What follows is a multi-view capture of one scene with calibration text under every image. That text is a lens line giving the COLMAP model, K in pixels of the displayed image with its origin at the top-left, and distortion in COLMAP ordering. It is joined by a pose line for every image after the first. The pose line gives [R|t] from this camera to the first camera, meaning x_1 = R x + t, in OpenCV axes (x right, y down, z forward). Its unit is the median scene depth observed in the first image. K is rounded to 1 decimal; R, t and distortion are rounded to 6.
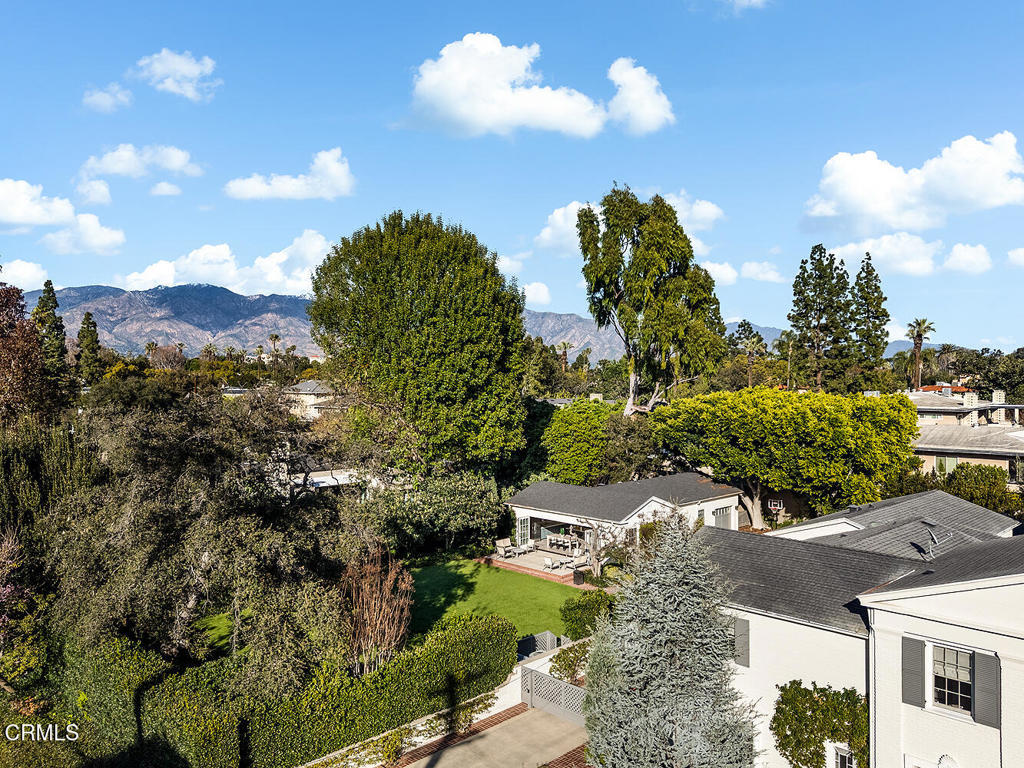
lens RADIAL K [[773.7, 0, 510.3], [0, 773.7, 378.7], [0, 0, 1]] dist [0.083216, -0.084294]
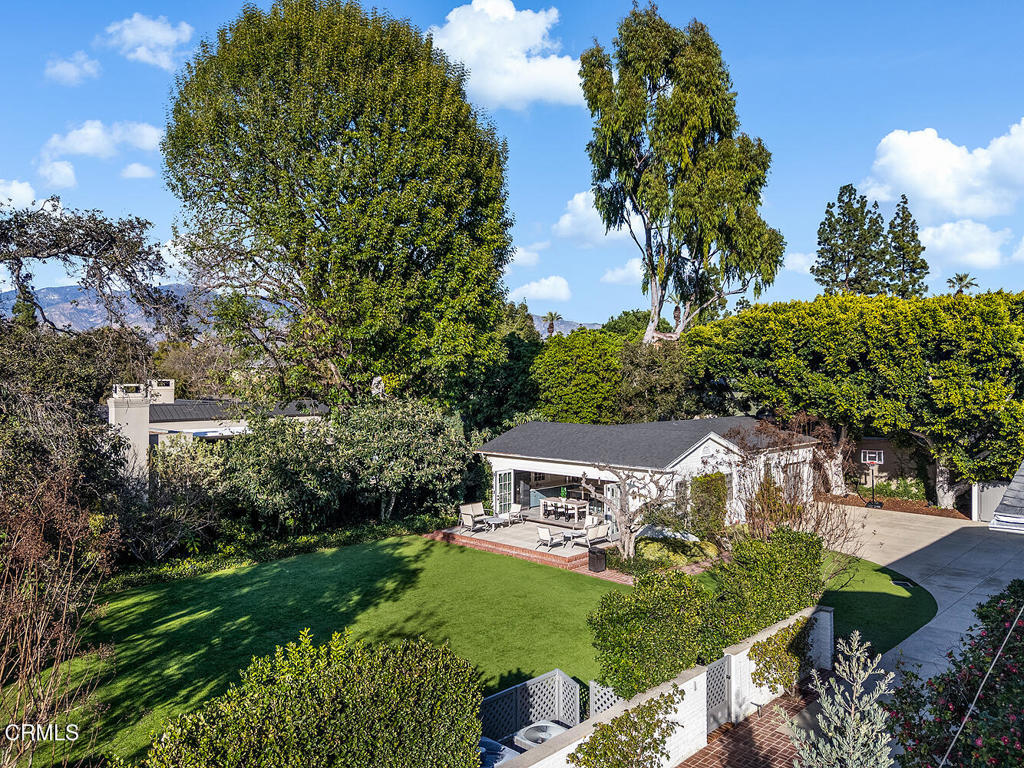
lens RADIAL K [[773.7, 0, 511.2], [0, 773.7, 380.3], [0, 0, 1]] dist [0.083216, -0.084294]
pose [[0.999724, 0.000420, 0.023501, 0.007912], [-0.000495, 0.999995, 0.003222, 0.101906], [-0.023499, -0.003233, 0.999719, 0.357777]]
